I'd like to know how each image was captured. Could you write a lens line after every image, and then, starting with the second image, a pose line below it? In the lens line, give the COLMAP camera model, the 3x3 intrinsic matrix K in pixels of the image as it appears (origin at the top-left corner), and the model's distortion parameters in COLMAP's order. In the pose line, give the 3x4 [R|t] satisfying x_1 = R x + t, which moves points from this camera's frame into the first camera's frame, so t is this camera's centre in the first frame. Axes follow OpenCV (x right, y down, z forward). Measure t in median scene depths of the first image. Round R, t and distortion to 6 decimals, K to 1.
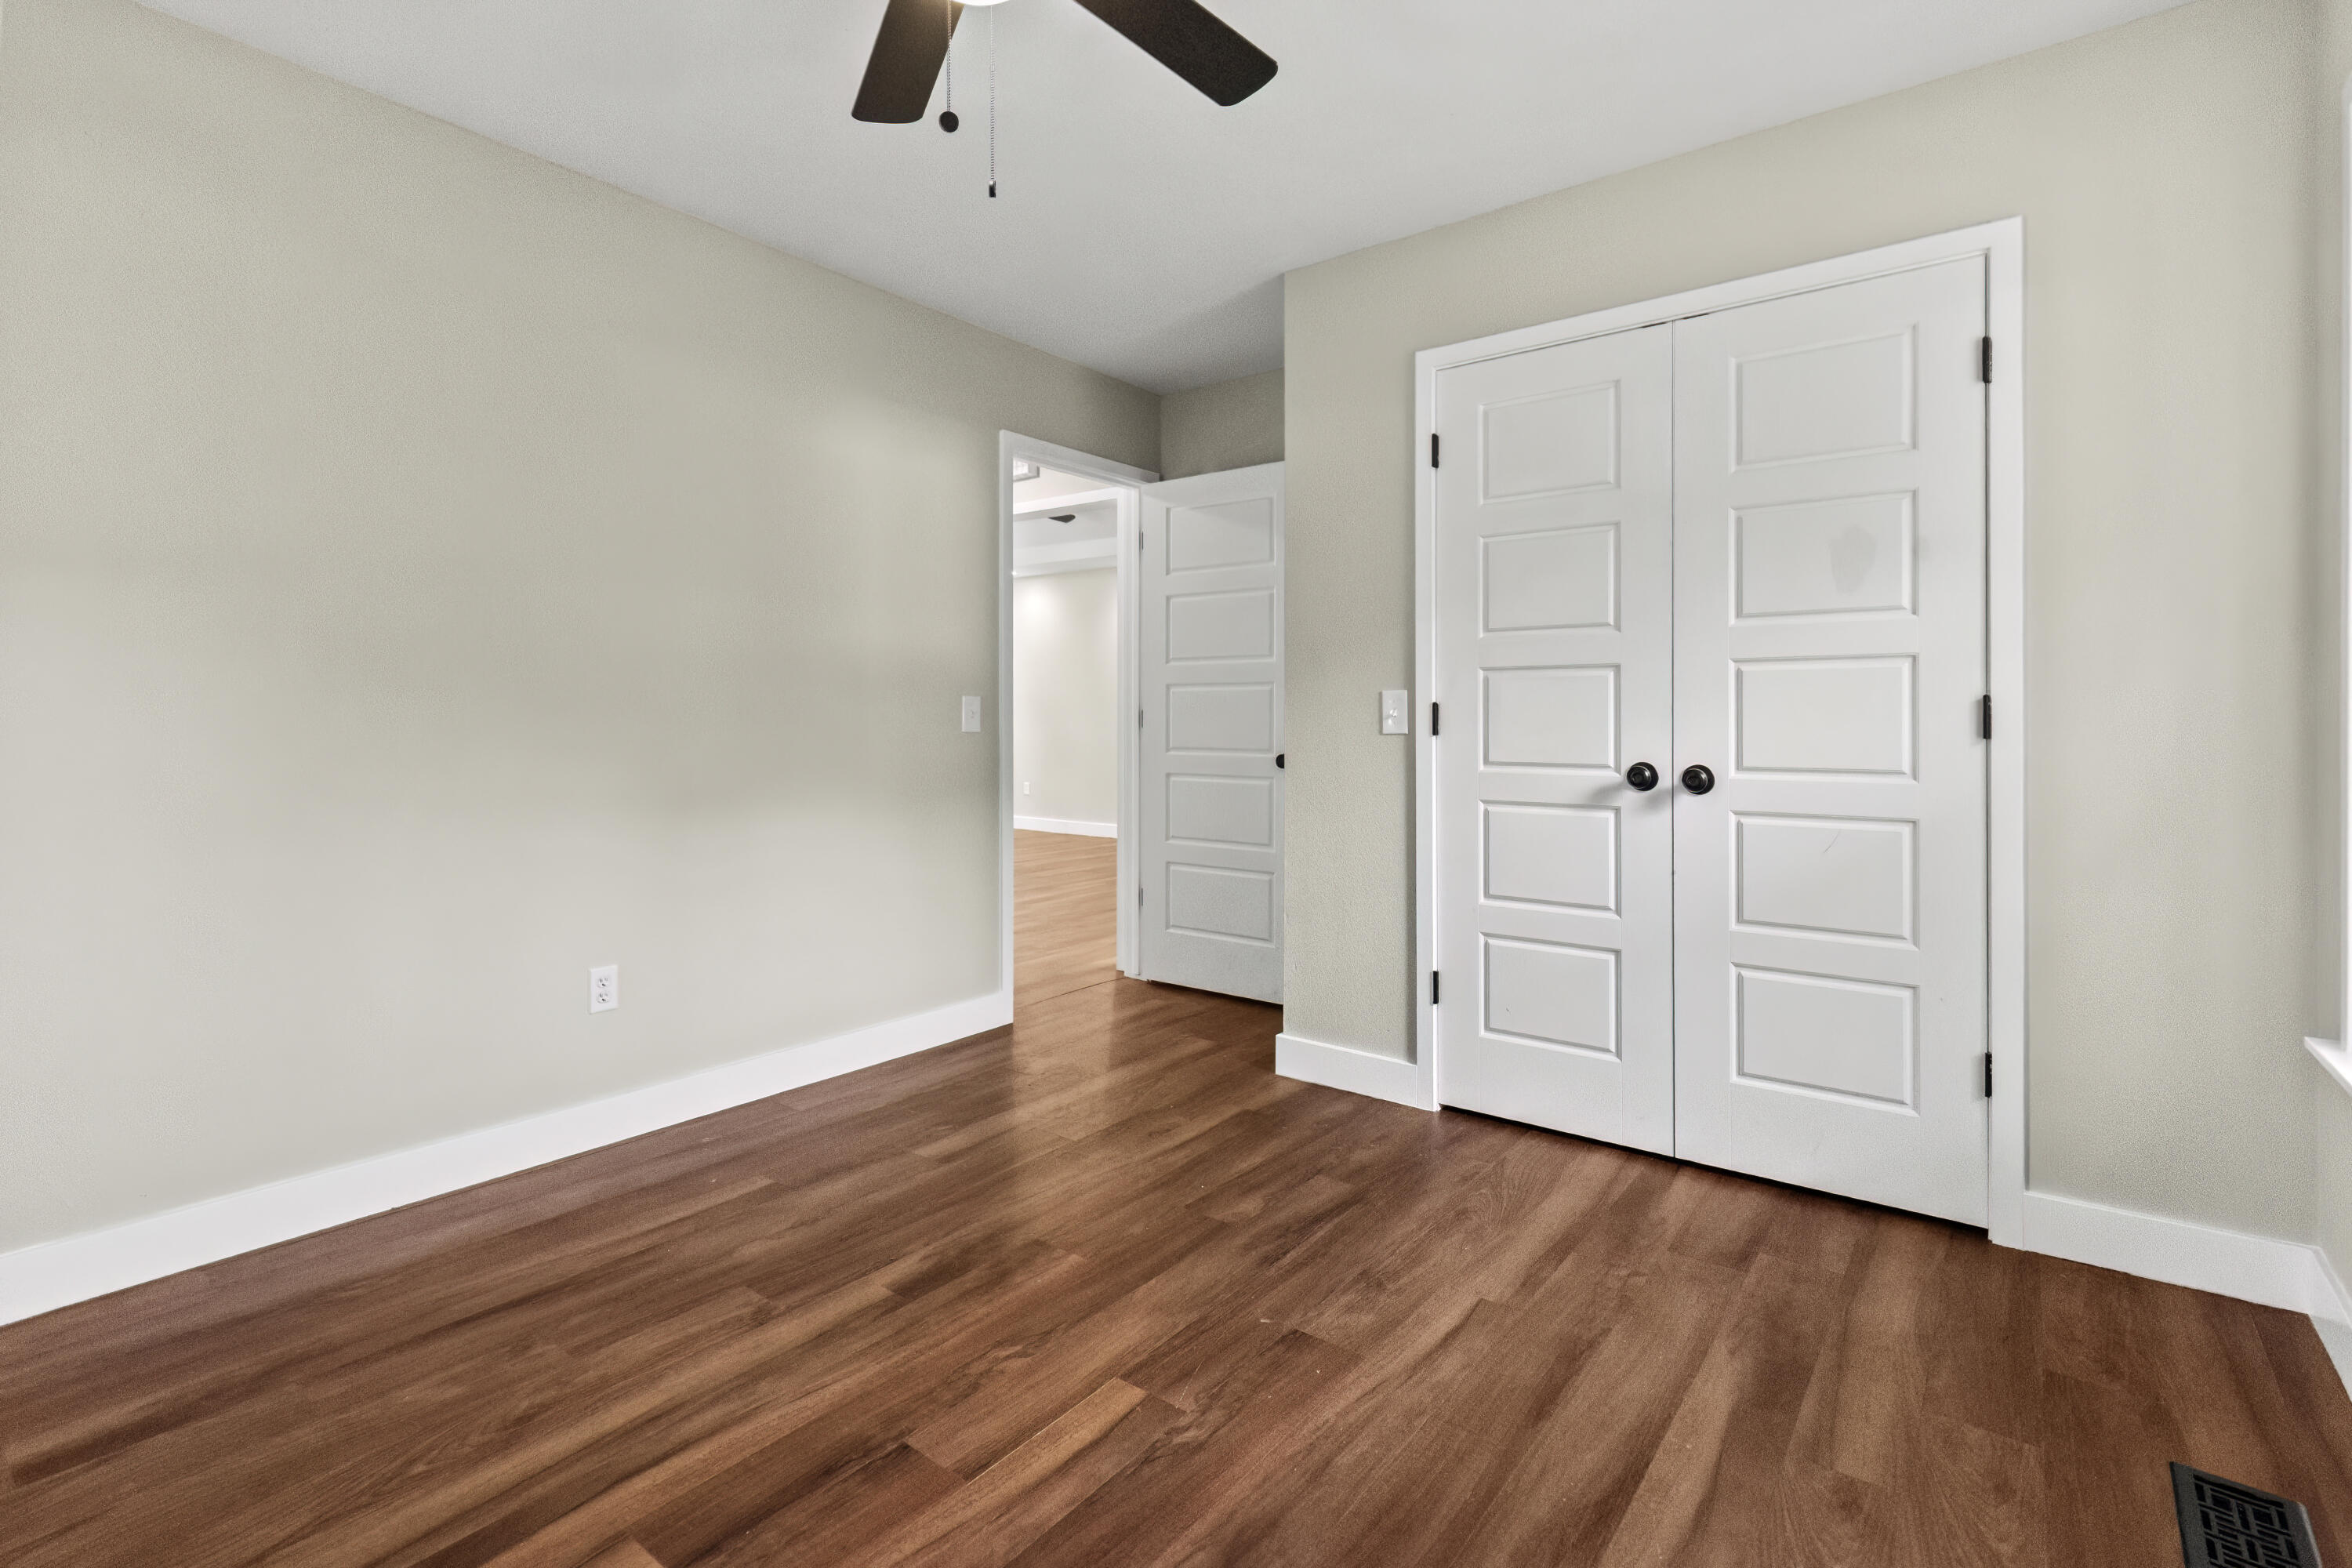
lens RADIAL K [[1096.9, 0, 1189.7], [0, 1096.9, 718.7], [0, 0, 1]] dist [0.014277, -0.002520]
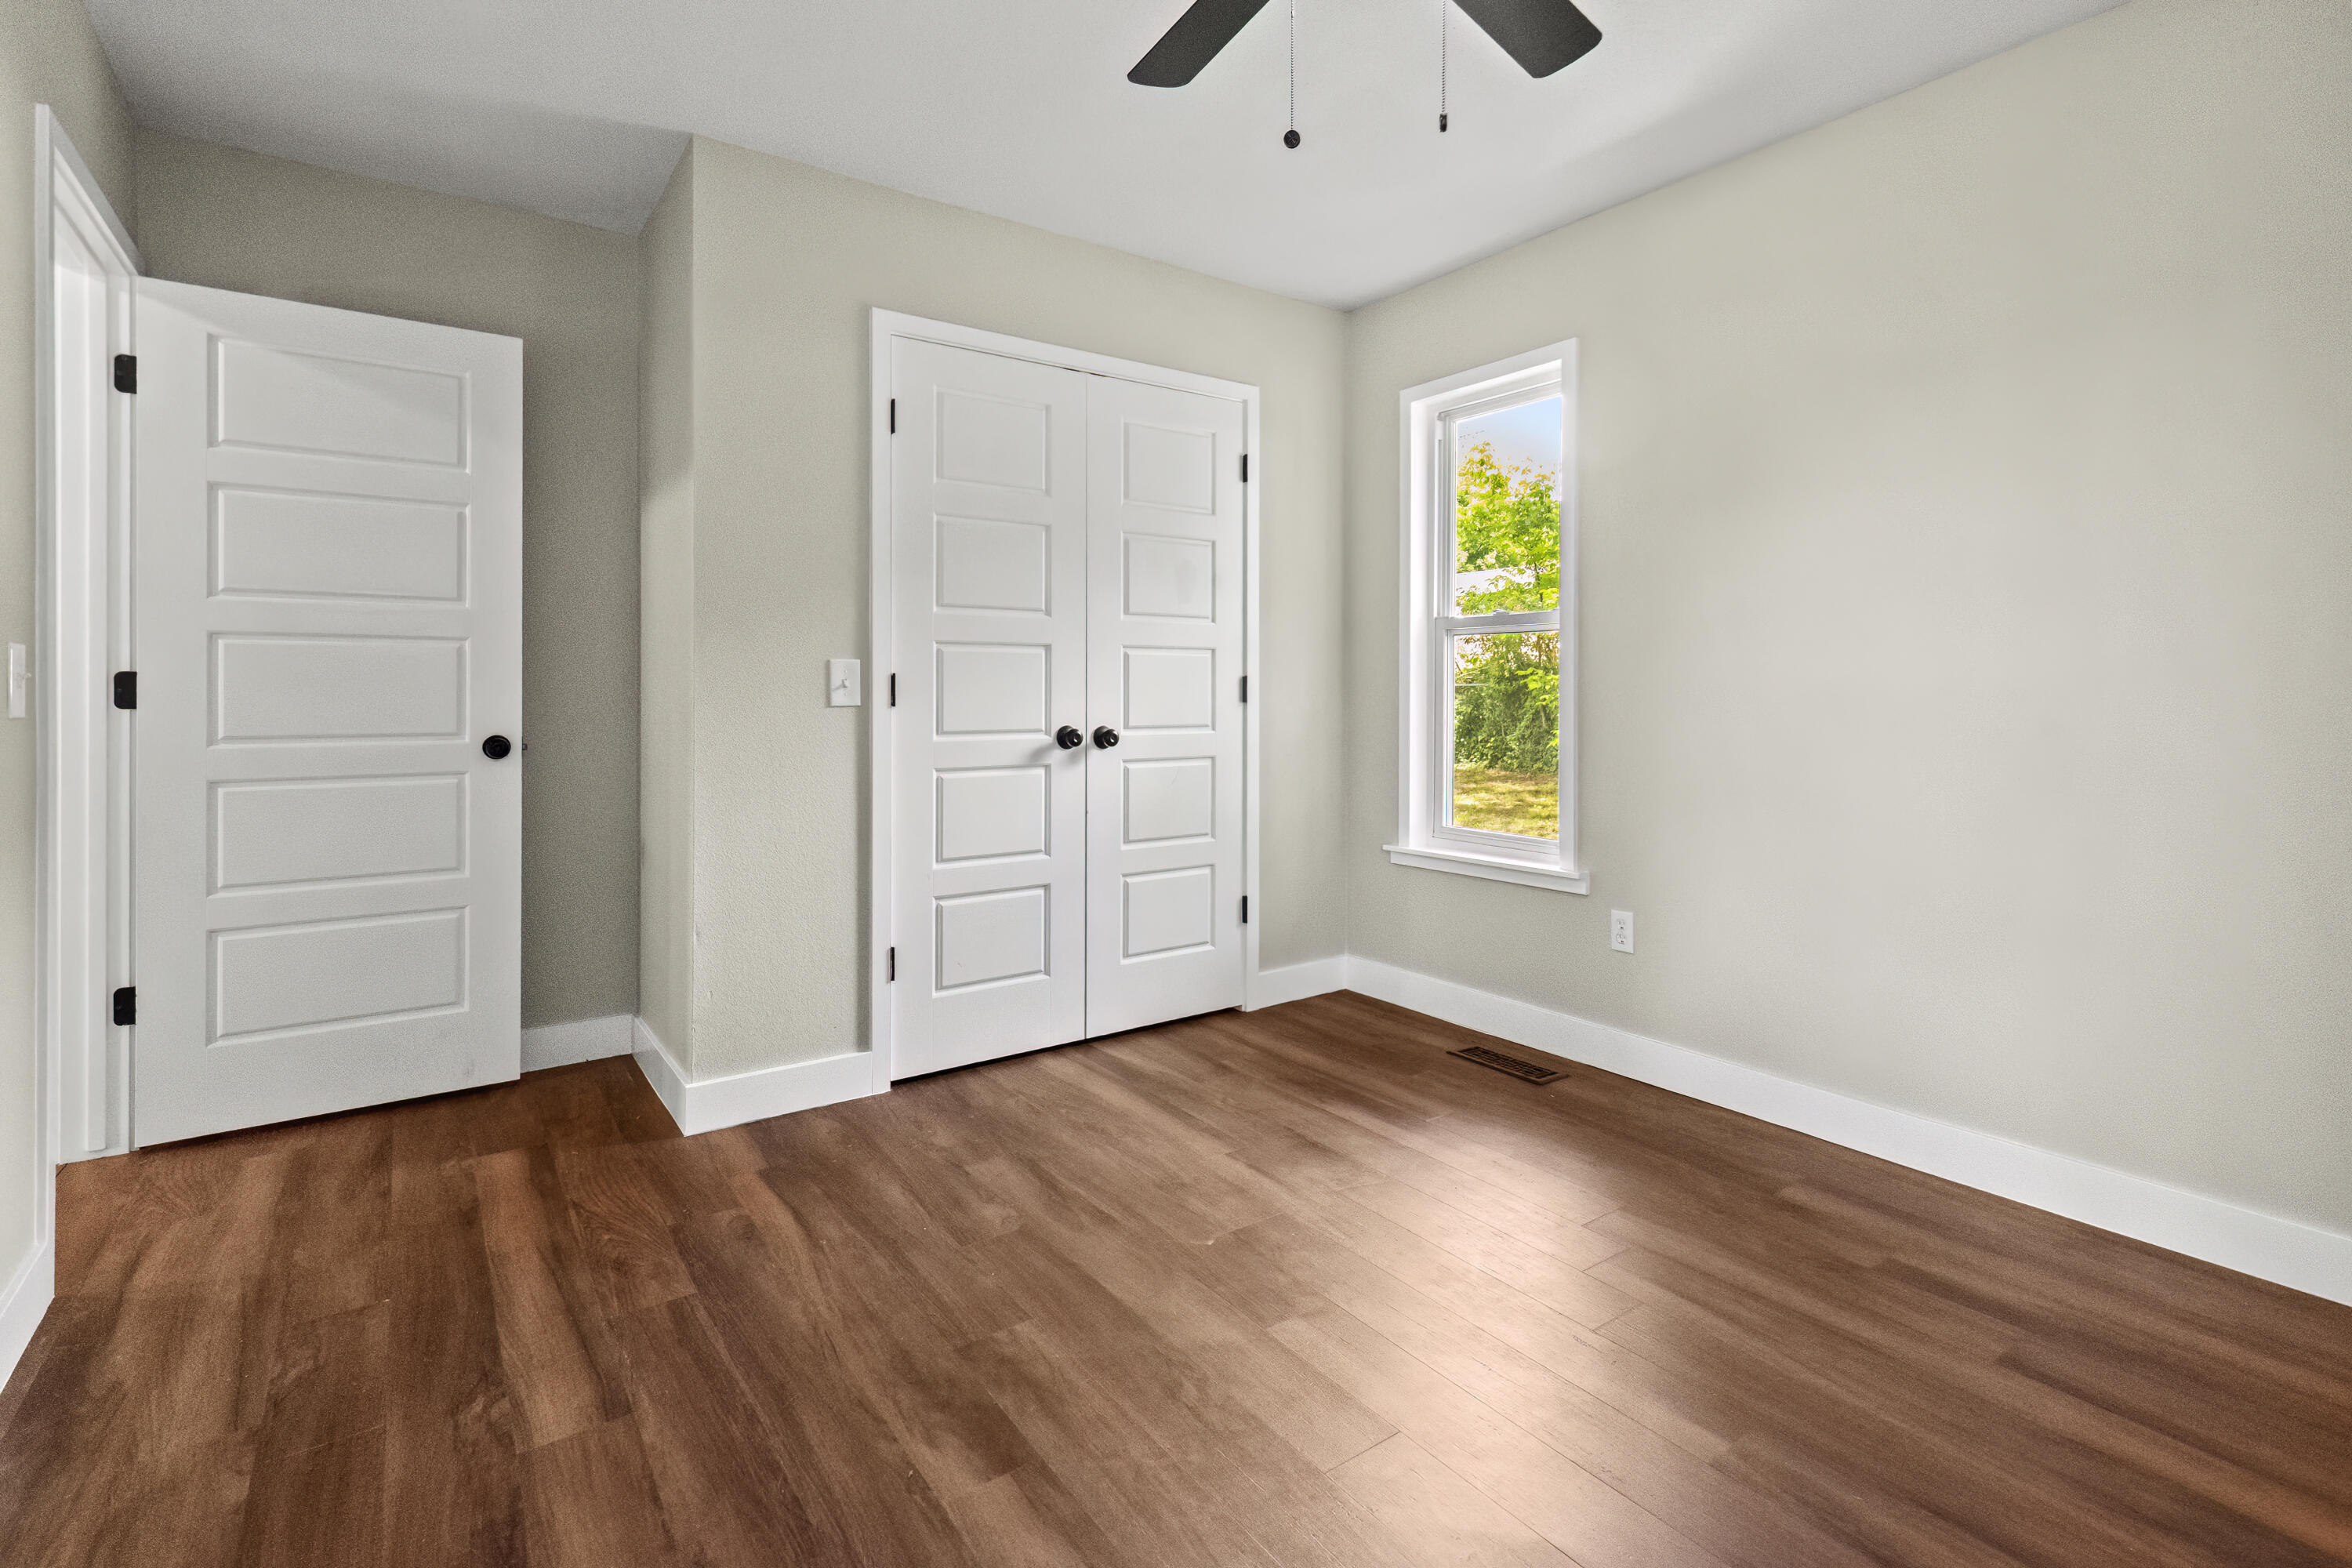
lens RADIAL K [[1096.9, 0, 1203.8], [0, 1096.9, 690.7], [0, 0, 1]] dist [0.014277, -0.002520]
pose [[0.287929, -0.001500, 0.957651, -0.825473], [-0.001566, 0.999997, 0.002037, -0.002267], [-0.957651, -0.002086, 0.287926, 0.586413]]
